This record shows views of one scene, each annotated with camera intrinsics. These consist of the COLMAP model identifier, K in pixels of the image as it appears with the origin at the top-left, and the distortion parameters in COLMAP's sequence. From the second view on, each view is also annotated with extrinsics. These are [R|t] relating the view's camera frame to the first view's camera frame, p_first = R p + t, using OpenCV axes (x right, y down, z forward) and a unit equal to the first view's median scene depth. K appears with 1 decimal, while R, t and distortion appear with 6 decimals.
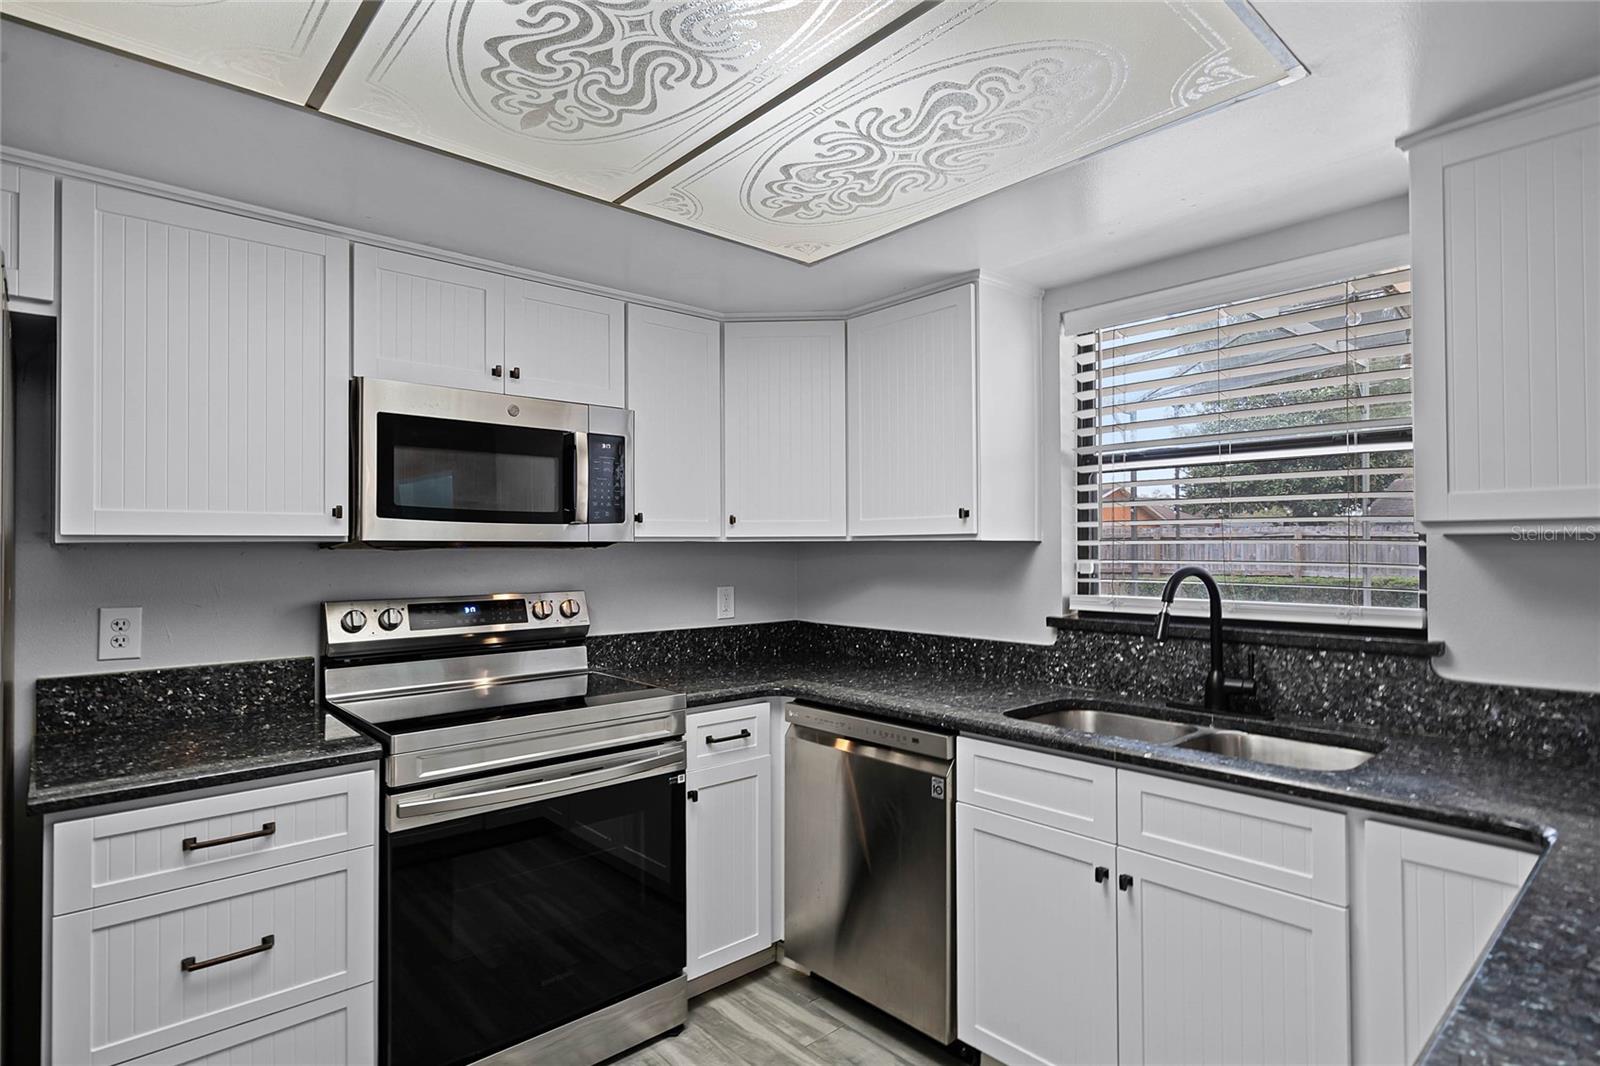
lens RADIAL K [[828.2, 0, 800.0], [0, 828.2, 533.0], [0, 0, 1]] dist [0.004177, 0.000580]
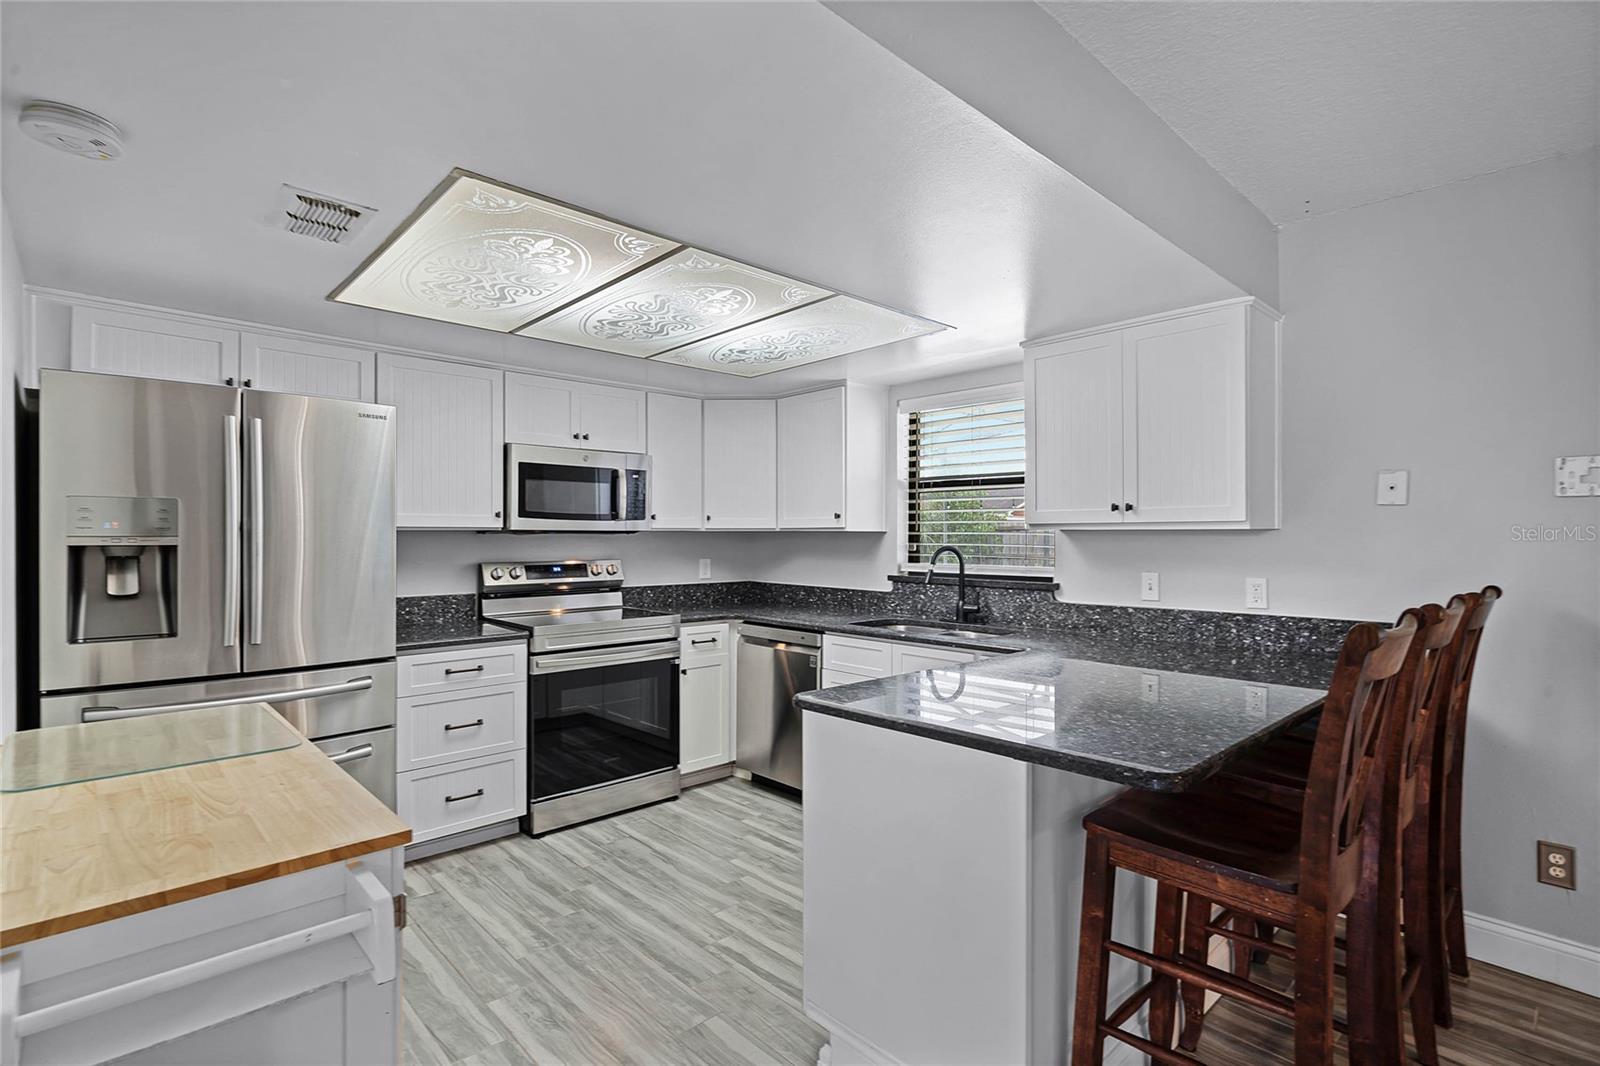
lens RADIAL K [[768.5, 0, 800.0], [0, 768.5, 533.0], [0, 0, 1]] dist [-0.000774, 0.000143]
pose [[0.999784, 0.005773, 0.019949, 0.084734], [-0.006065, 0.999875, 0.014591, -0.010778], [-0.019863, -0.014709, 0.999695, -0.648019]]
